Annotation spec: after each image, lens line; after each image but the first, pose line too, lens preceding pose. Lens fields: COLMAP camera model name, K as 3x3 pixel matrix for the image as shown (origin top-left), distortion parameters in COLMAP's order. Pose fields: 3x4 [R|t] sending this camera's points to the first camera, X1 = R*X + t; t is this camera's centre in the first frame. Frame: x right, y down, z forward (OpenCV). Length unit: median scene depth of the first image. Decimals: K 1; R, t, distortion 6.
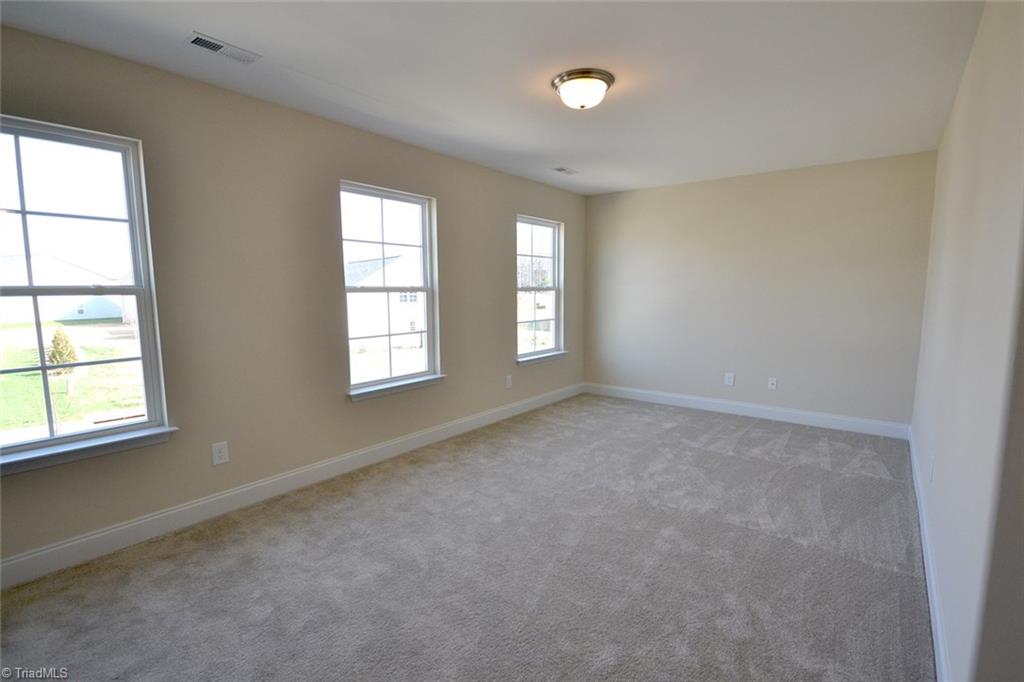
lens RADIAL K [[493.7, 0, 521.0], [0, 493.7, 341.0], [0, 0, 1]] dist [0.014932, 0.000390]
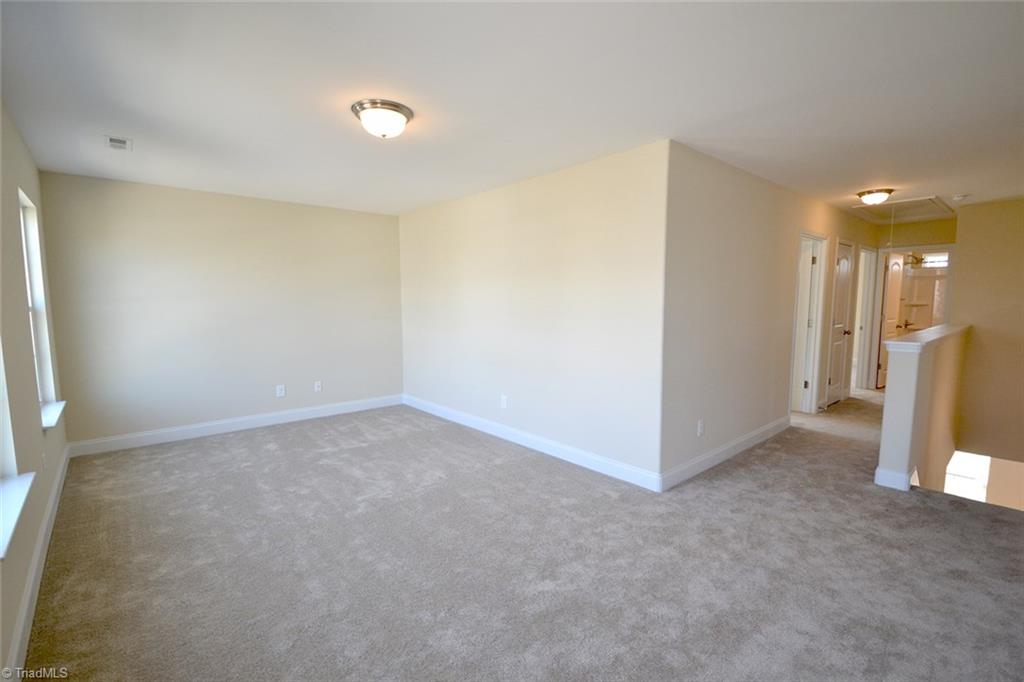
lens RADIAL K [[456.5, 0, 514.7], [0, 456.5, 344.1], [0, 0, 1]] dist [0.001531, 0.000364]
pose [[0.200250, -0.093761, 0.975248, -0.523310], [0.102061, 0.991991, 0.074415, -0.054005], [-0.974414, 0.084634, 0.208216, 0.377263]]
